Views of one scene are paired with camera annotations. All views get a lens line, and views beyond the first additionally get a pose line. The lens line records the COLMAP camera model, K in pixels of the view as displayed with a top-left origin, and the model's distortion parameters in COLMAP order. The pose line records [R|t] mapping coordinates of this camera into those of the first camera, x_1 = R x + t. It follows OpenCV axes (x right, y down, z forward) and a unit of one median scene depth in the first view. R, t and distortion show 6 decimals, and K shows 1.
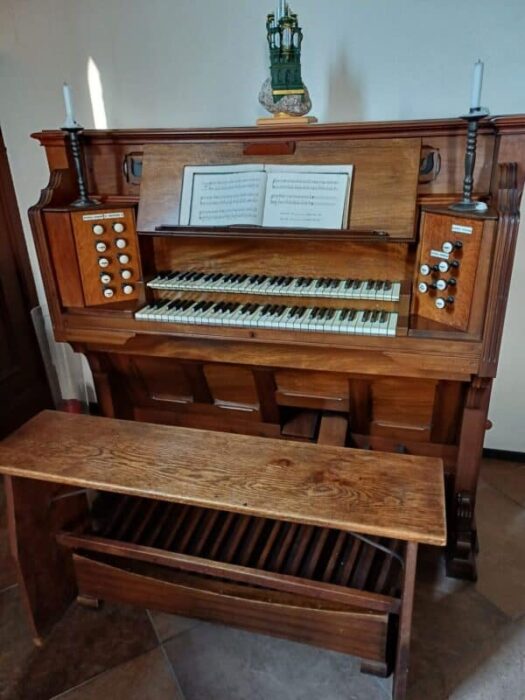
lens RADIAL K [[517.2, 0, 265.5], [0, 517.2, 349.5], [0, 0, 1]] dist [0.070481, -0.074556]
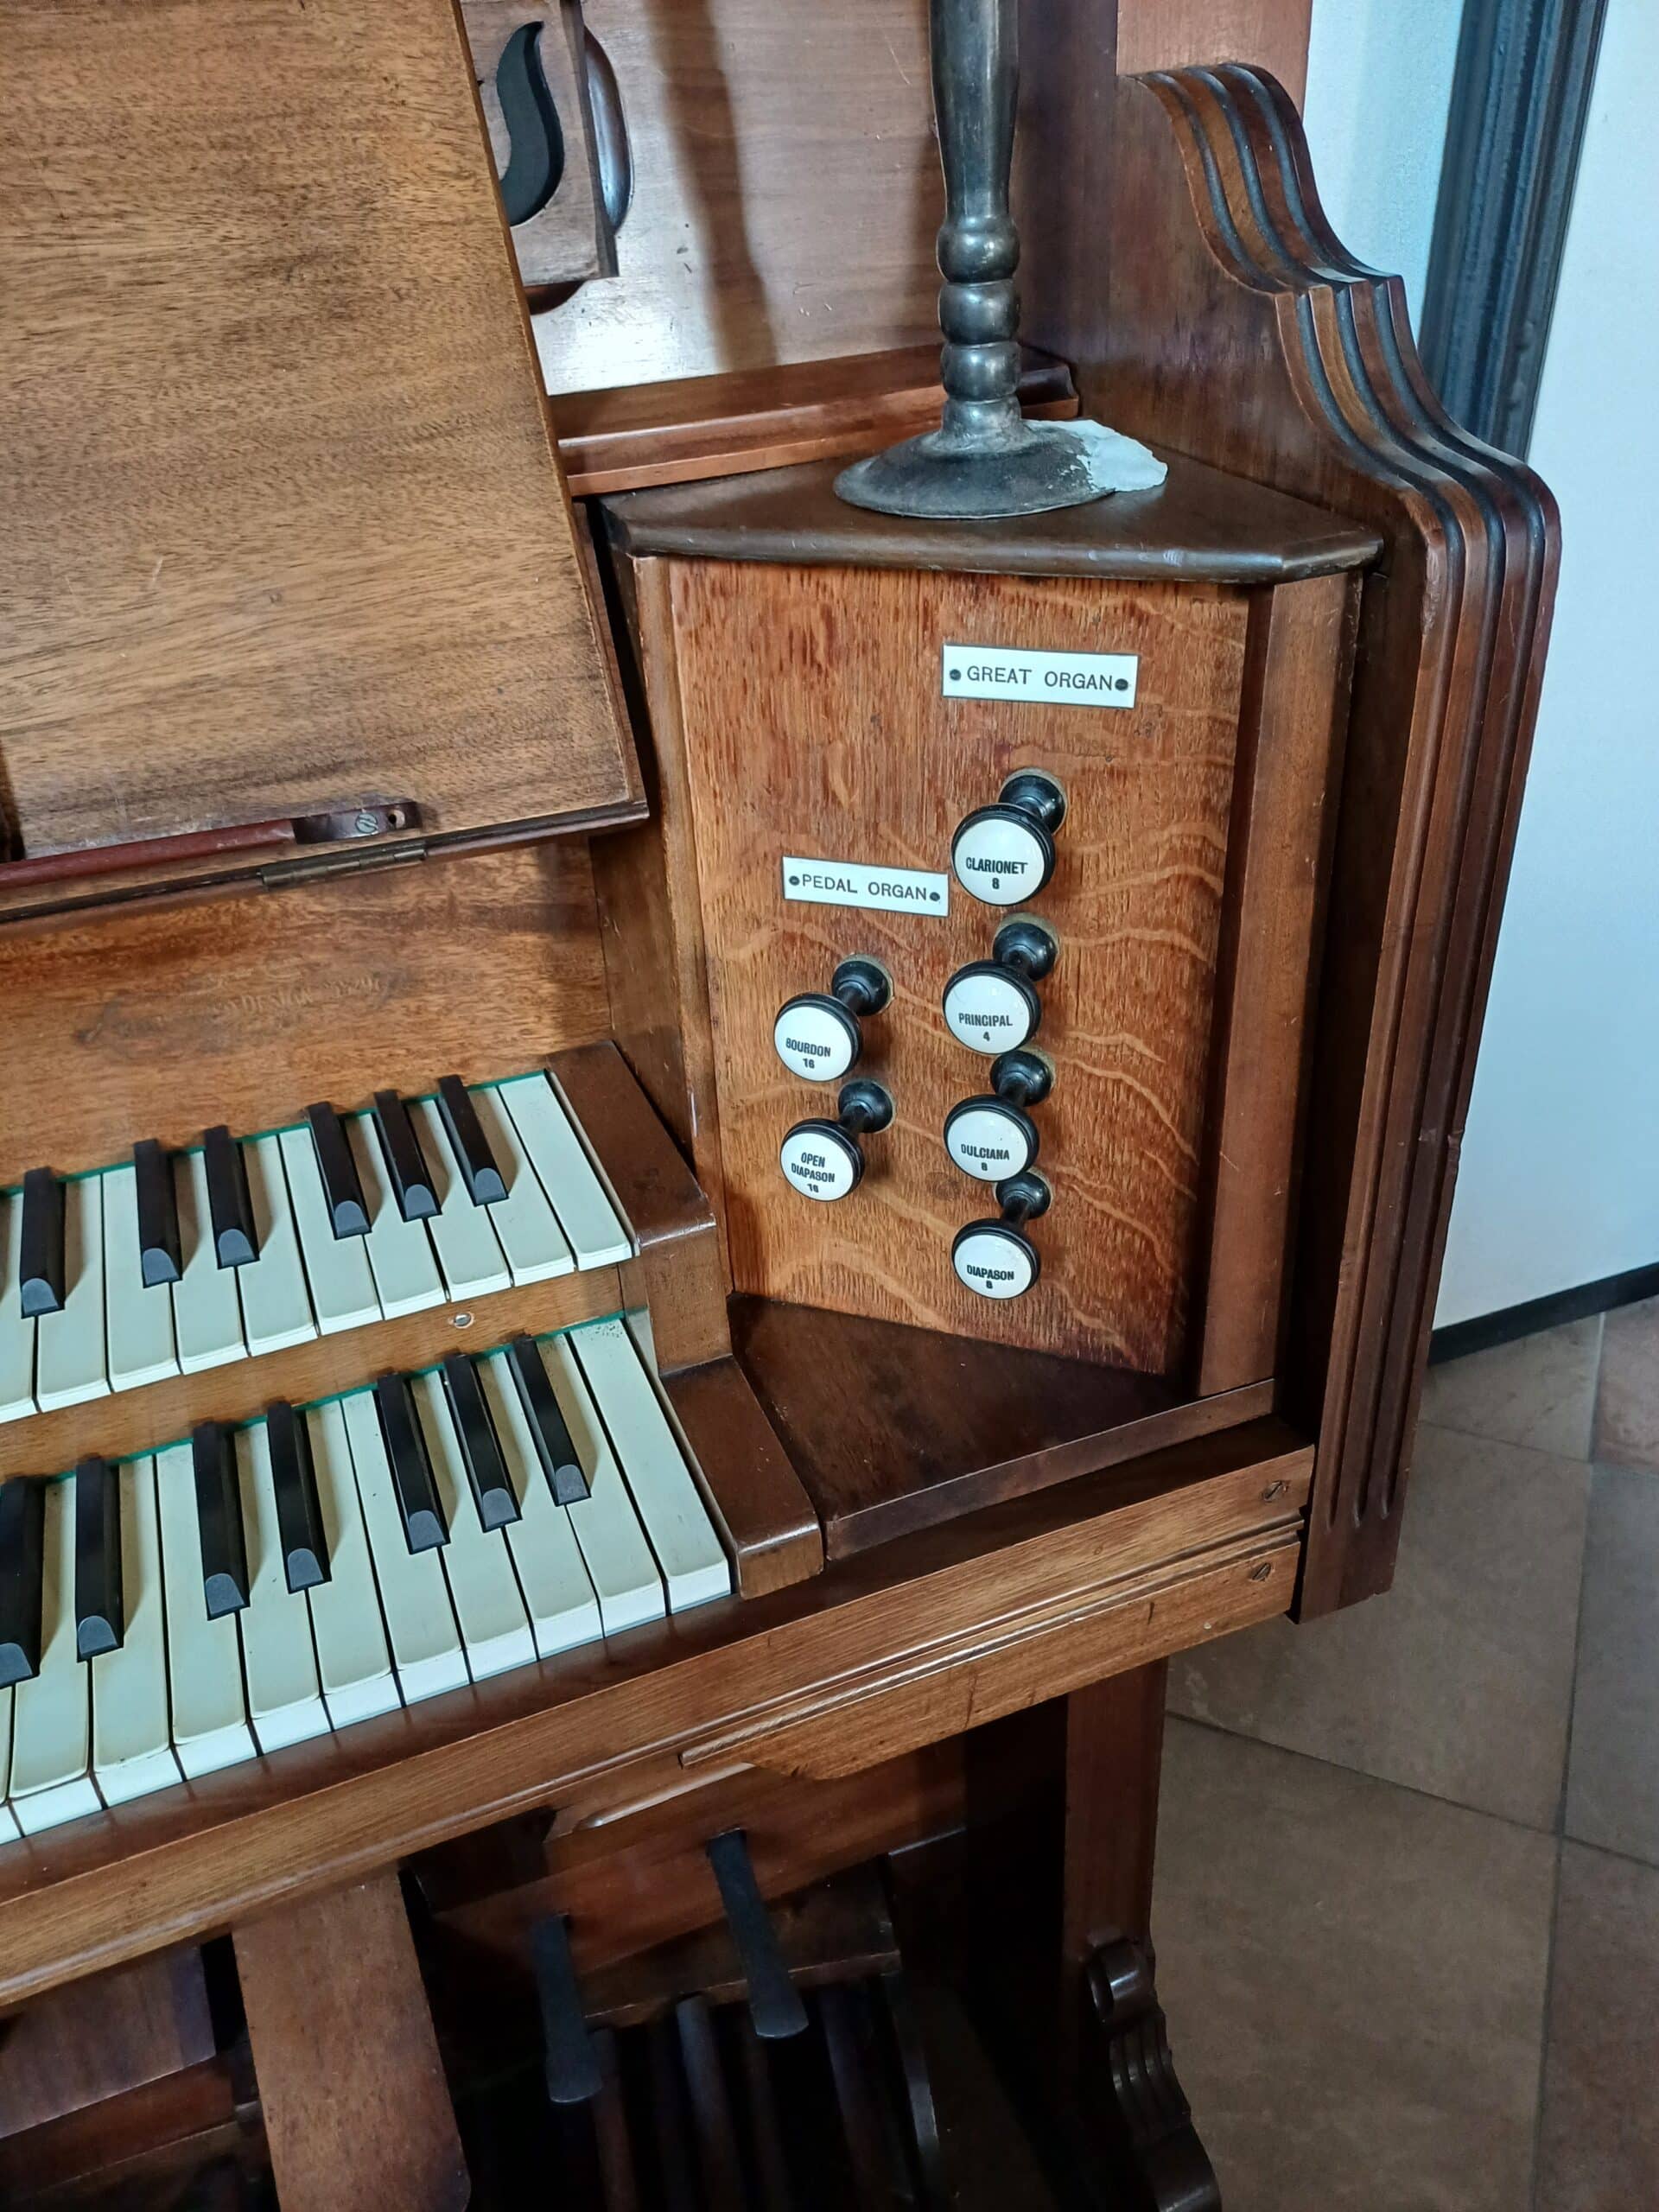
lens RADIAL K [[1634.2, 0, 835.3], [0, 1634.2, 1094.6], [0, 0, 1]] dist [0.070481, -0.074556]
pose [[0.805335, -0.323018, 0.497086, 0.107252], [0.262082, 0.946115, 0.190207, -0.193978], [-0.531741, -0.022903, 0.846597, 0.615014]]
